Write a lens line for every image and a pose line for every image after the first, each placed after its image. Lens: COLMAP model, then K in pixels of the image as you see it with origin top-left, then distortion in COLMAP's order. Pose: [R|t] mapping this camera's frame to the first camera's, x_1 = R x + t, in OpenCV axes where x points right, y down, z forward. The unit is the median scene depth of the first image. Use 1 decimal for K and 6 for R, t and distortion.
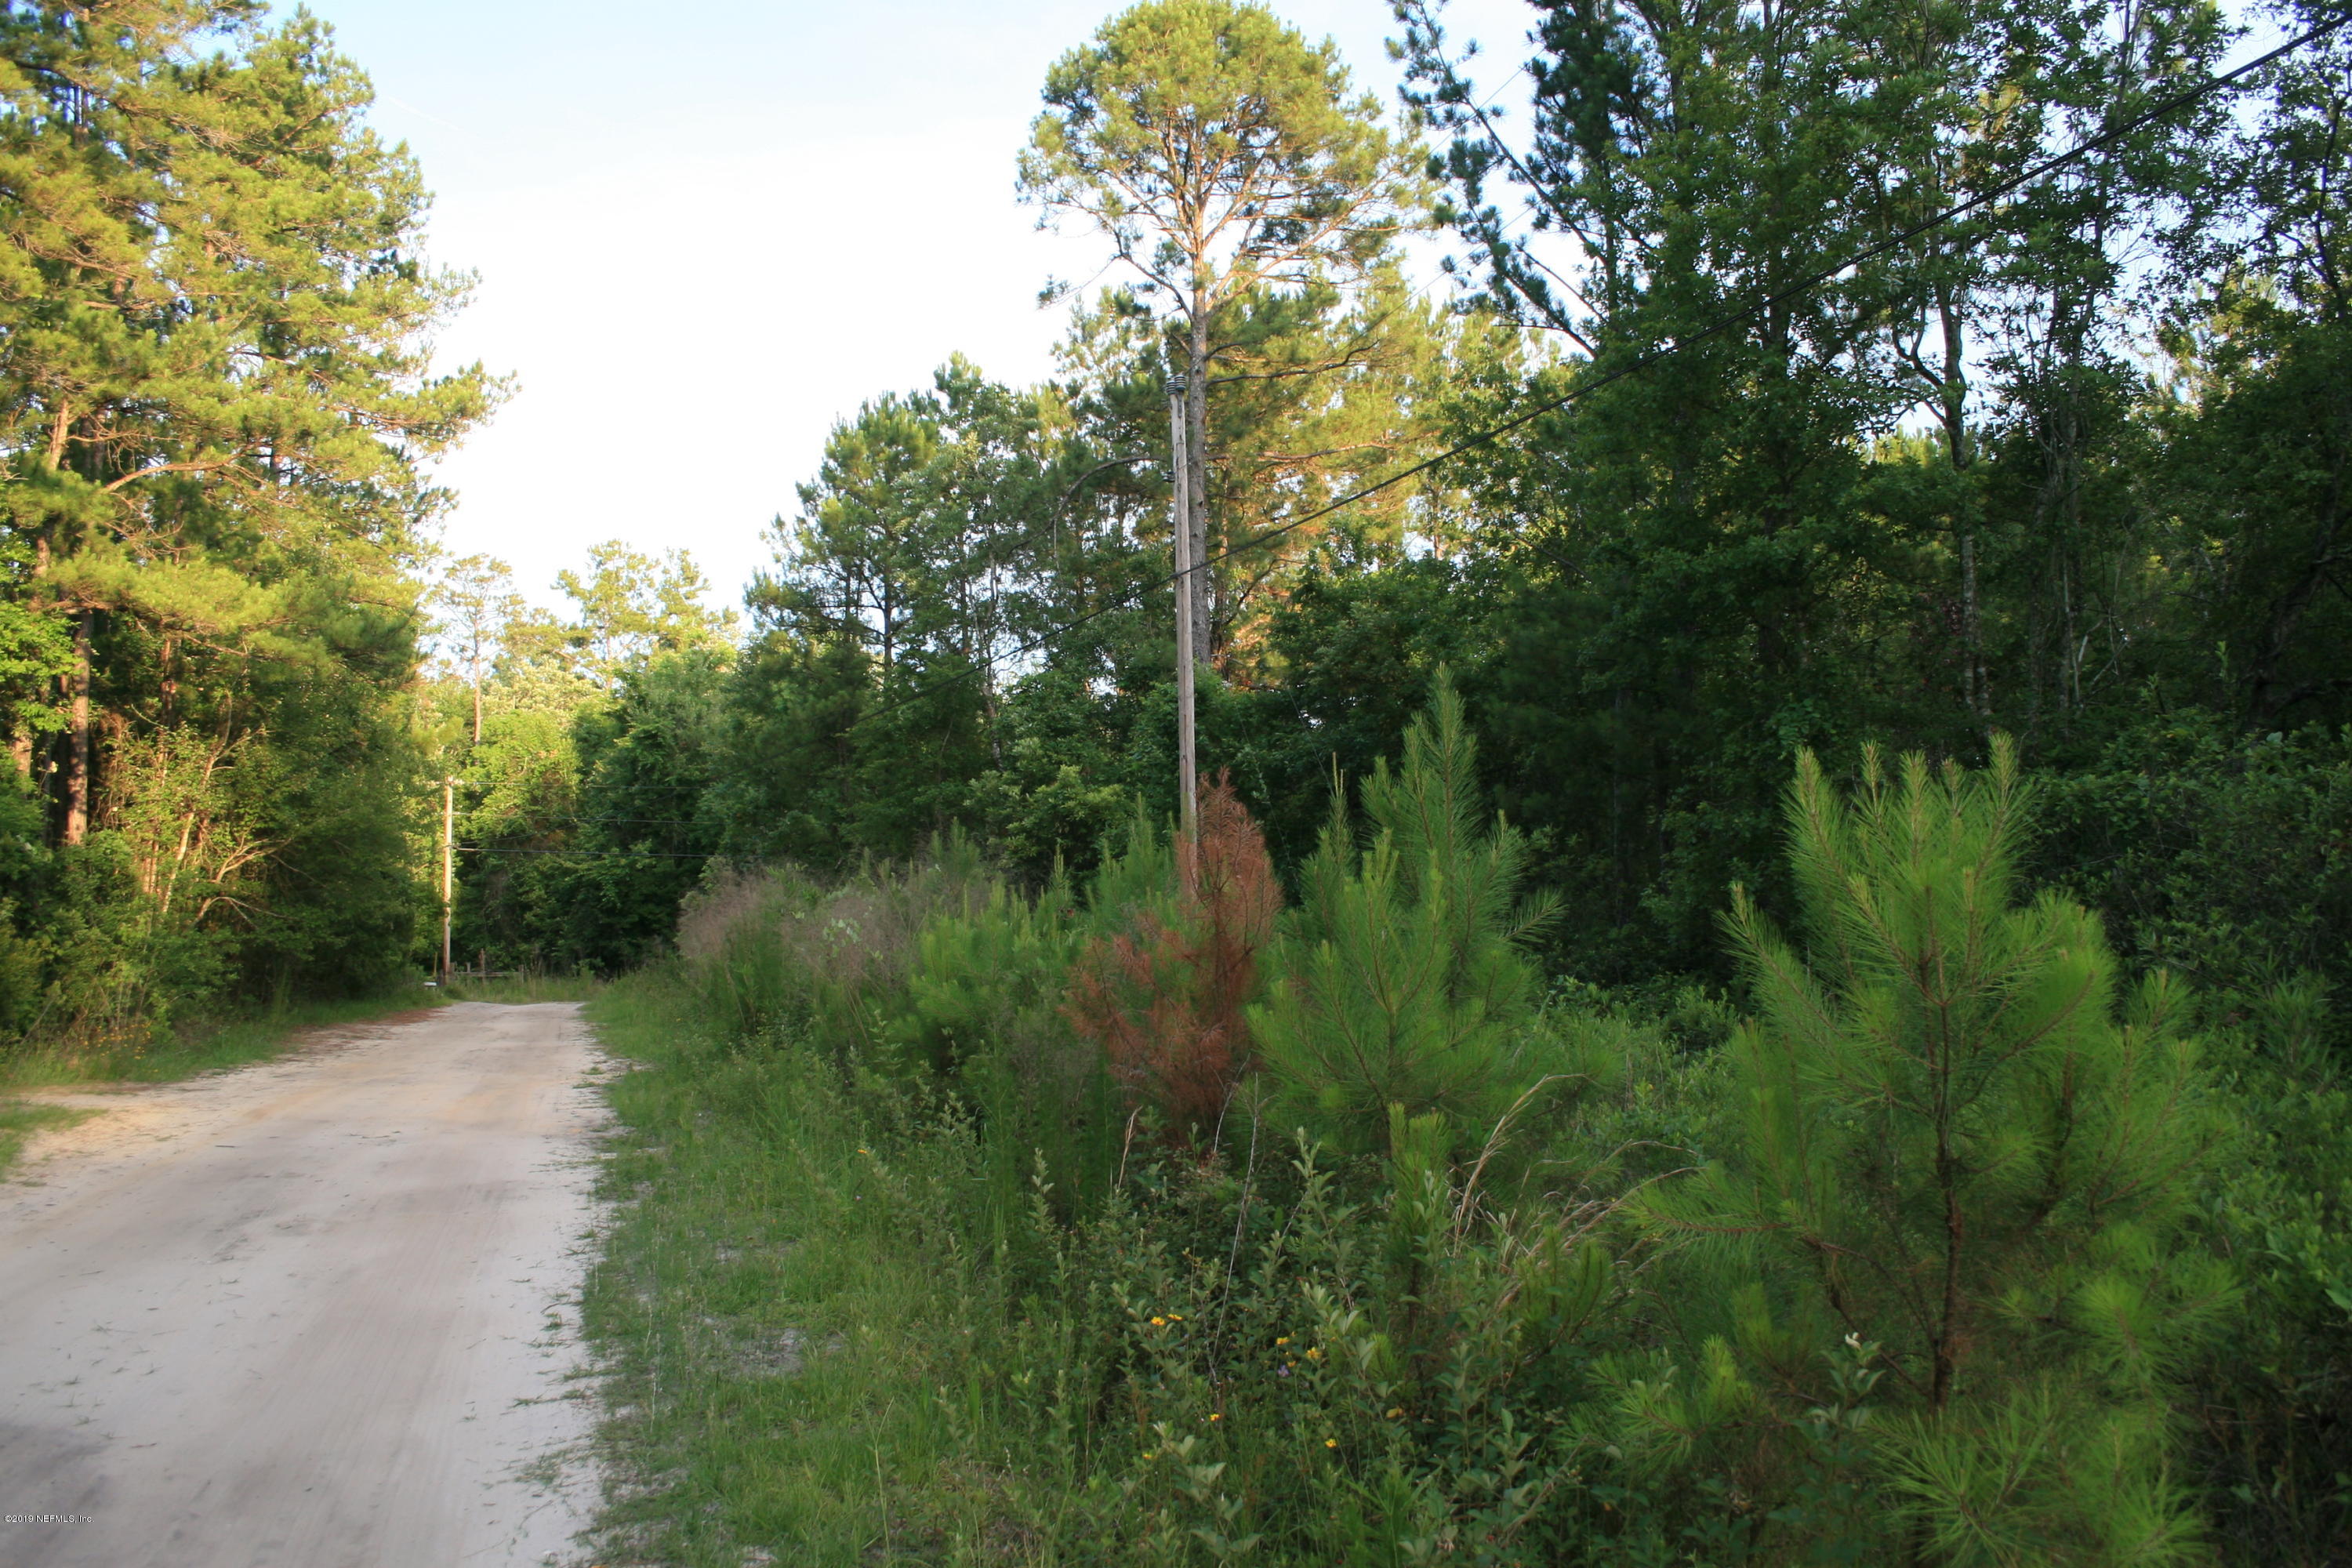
lens RADIAL K [[2055.5, 0, 1176.0], [0, 2055.5, 784.0], [0, 0, 1]] dist [-0.168089, 0.167797]
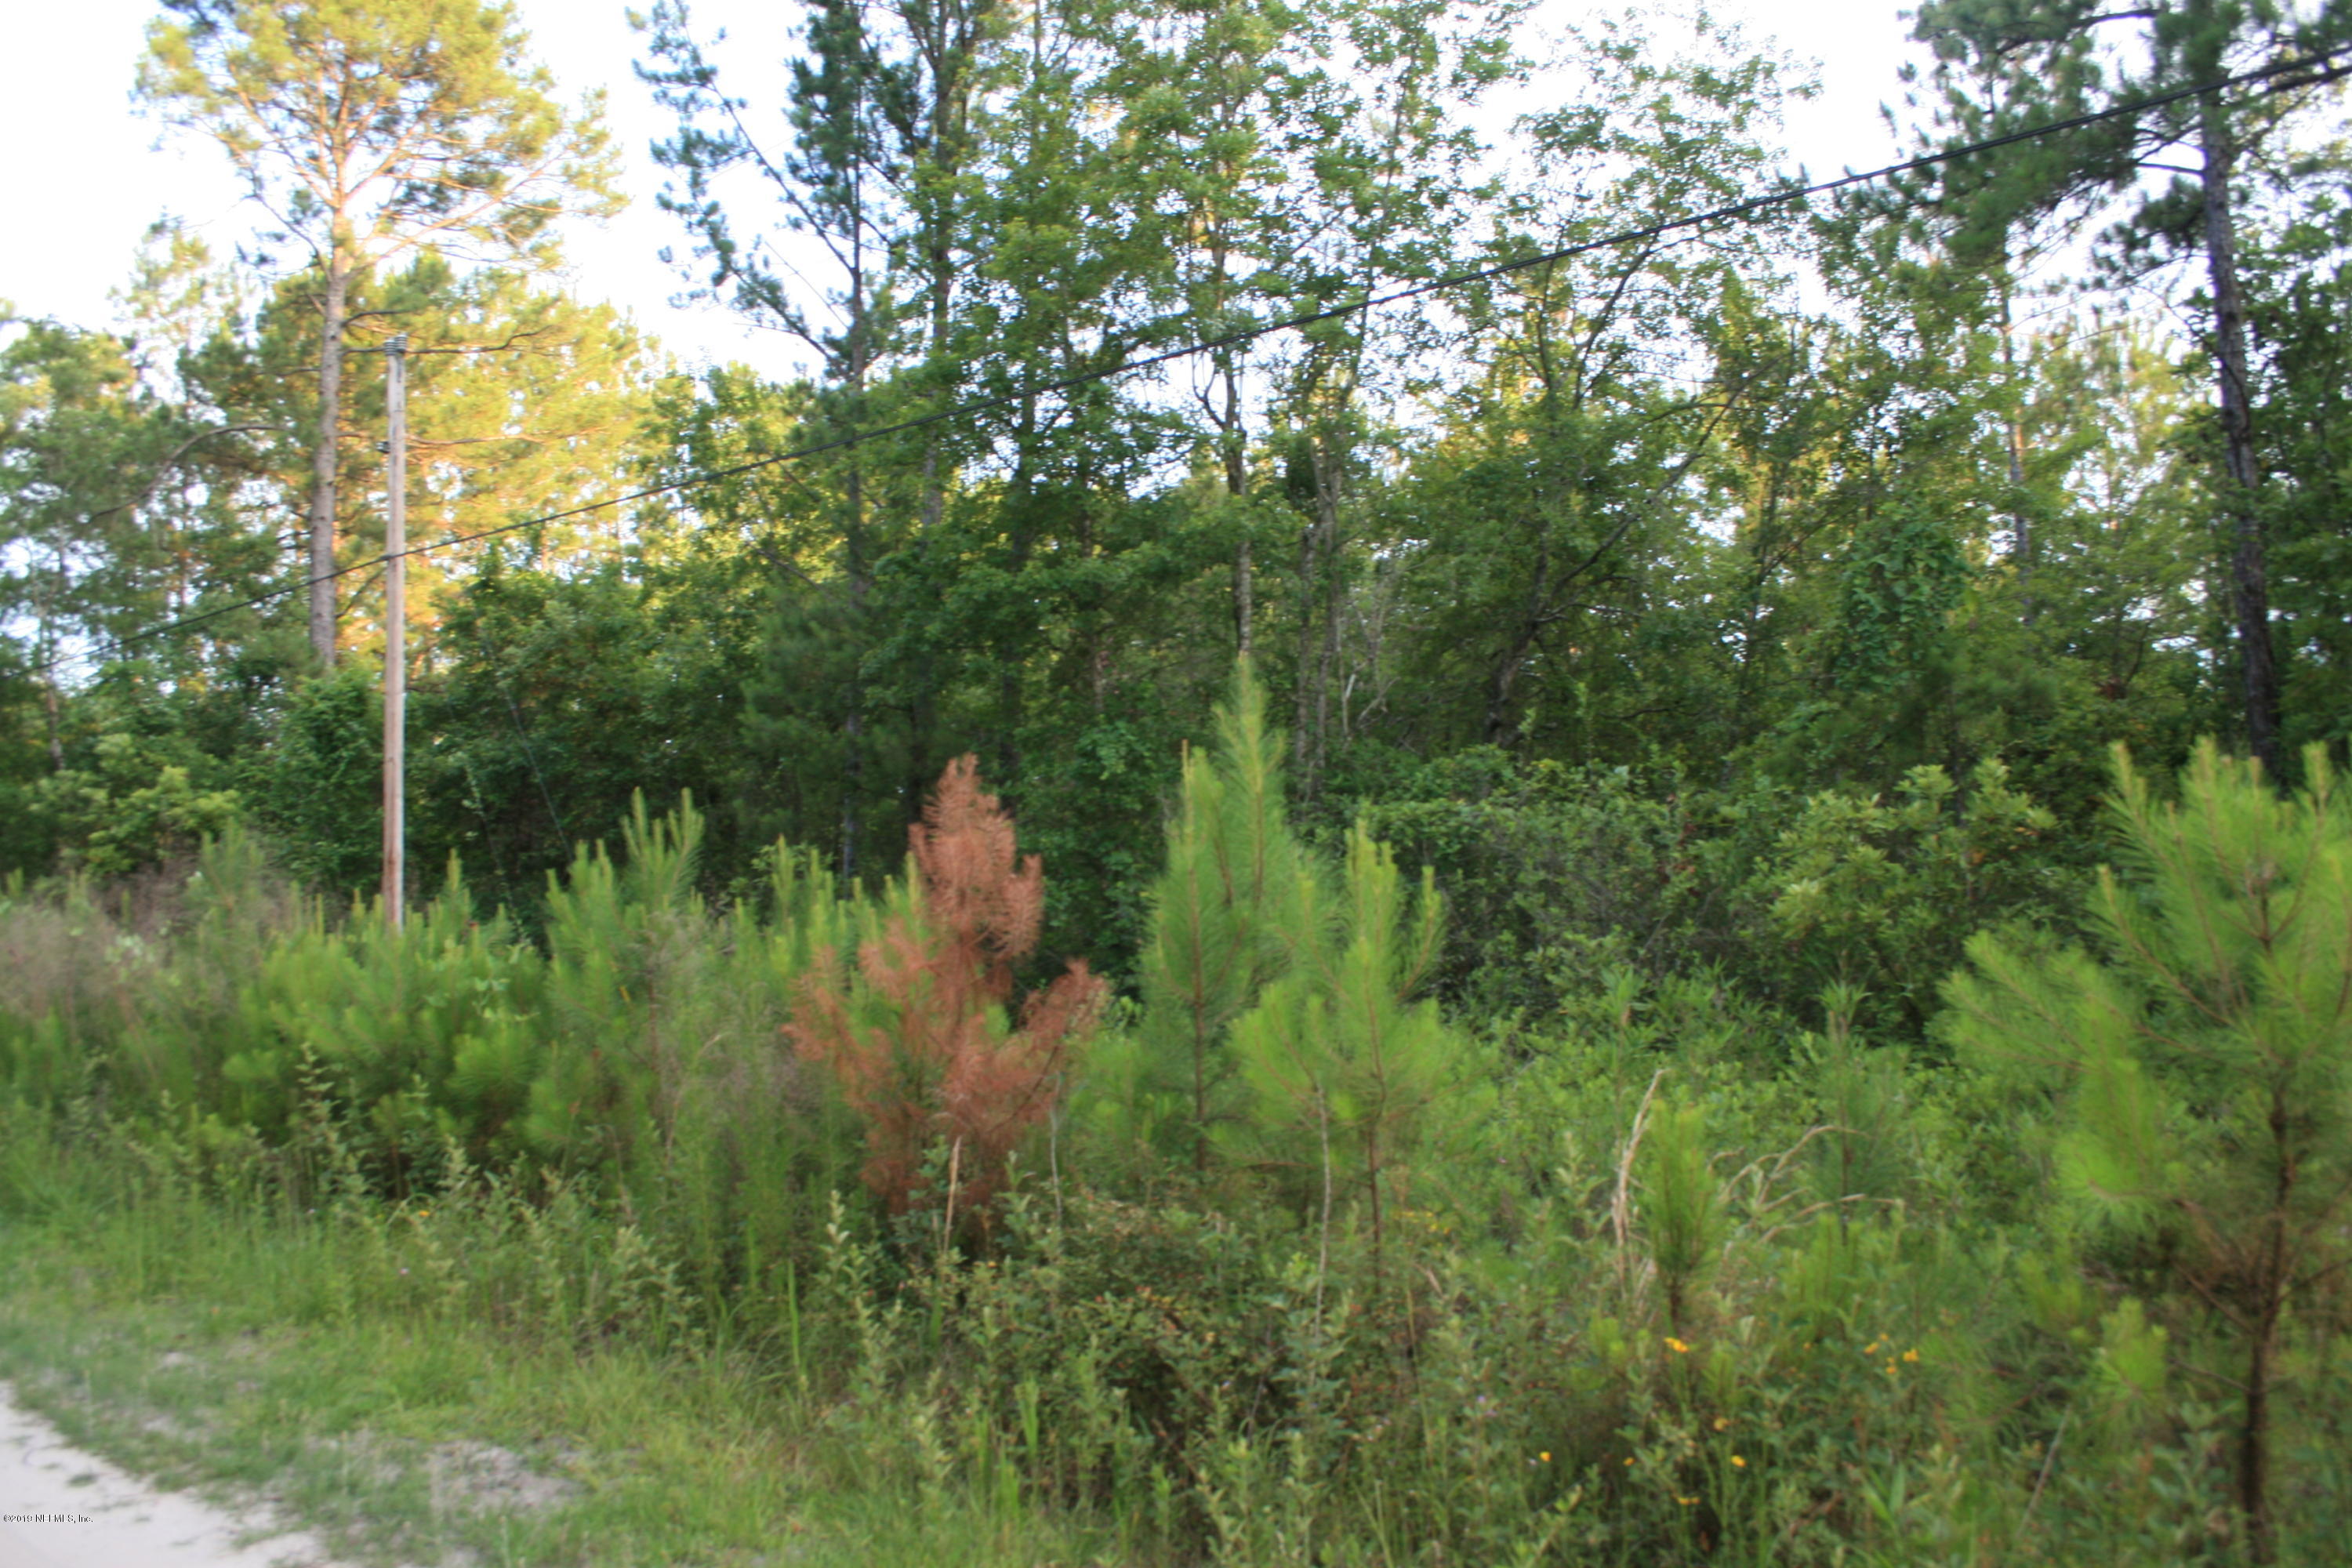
lens RADIAL K [[2055.5, 0, 1176.0], [0, 2055.5, 784.0], [0, 0, 1]] dist [-0.168089, 0.167797]
pose [[0.868713, 0.030129, 0.494398, -0.099545], [-0.022880, 0.999524, -0.020709, 0.005851], [-0.494786, 0.006678, 0.868989, 0.050081]]
